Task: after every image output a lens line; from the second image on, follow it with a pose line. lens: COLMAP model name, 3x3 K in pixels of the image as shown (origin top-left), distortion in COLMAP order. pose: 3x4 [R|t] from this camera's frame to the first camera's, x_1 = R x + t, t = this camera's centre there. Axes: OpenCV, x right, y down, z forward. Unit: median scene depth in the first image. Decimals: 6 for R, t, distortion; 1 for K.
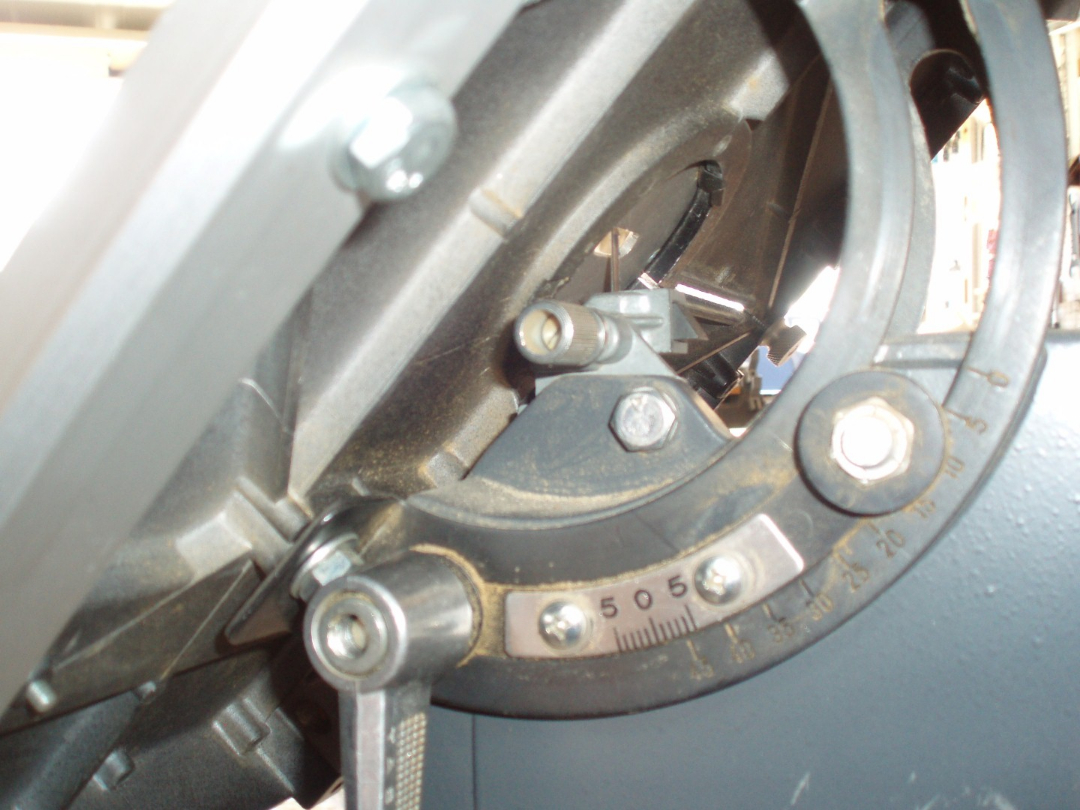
lens RADIAL K [[1578.6, 0, 543.5], [0, 1578.6, 408.9], [0, 0, 1]] dist [0.010615, 0.000000]
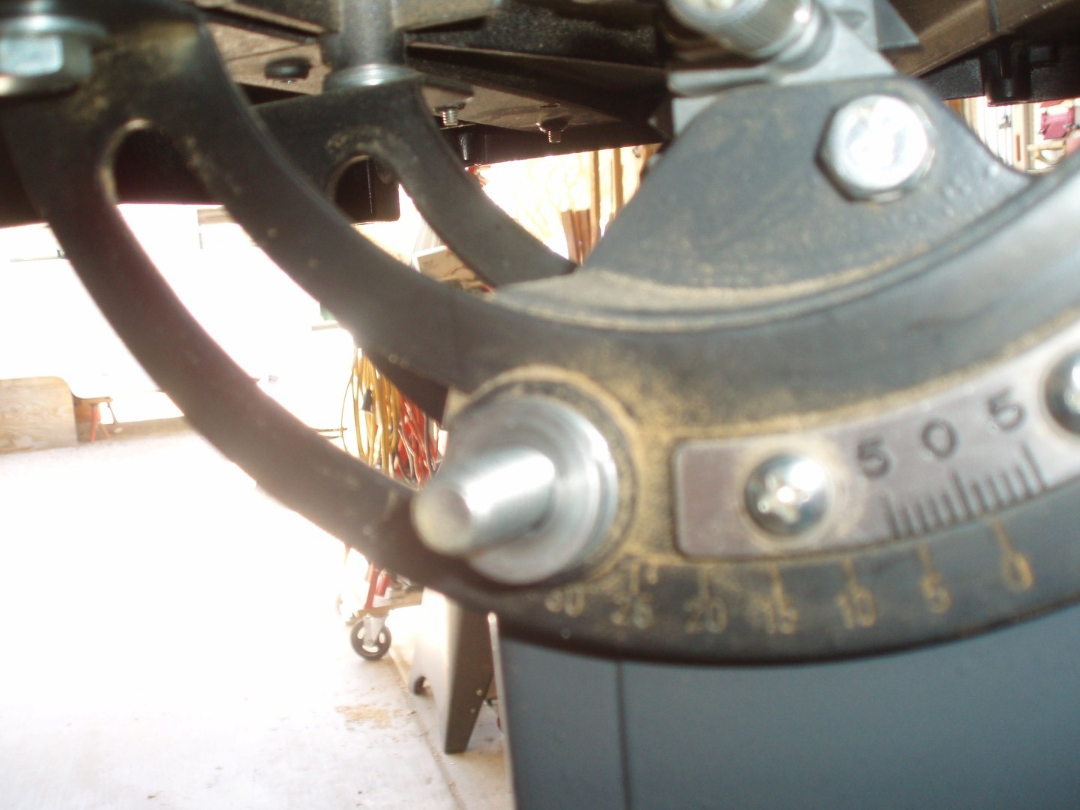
lens RADIAL K [[1578.6, 0, 538.2], [0, 1578.6, 402.6], [0, 0, 1]] dist [0.010615, 0.000000]
pose [[0.997902, -0.054674, -0.034685, -0.051864], [0.056823, 0.996310, 0.064321, 0.062679], [0.031040, -0.066157, 0.997326, 0.436964]]
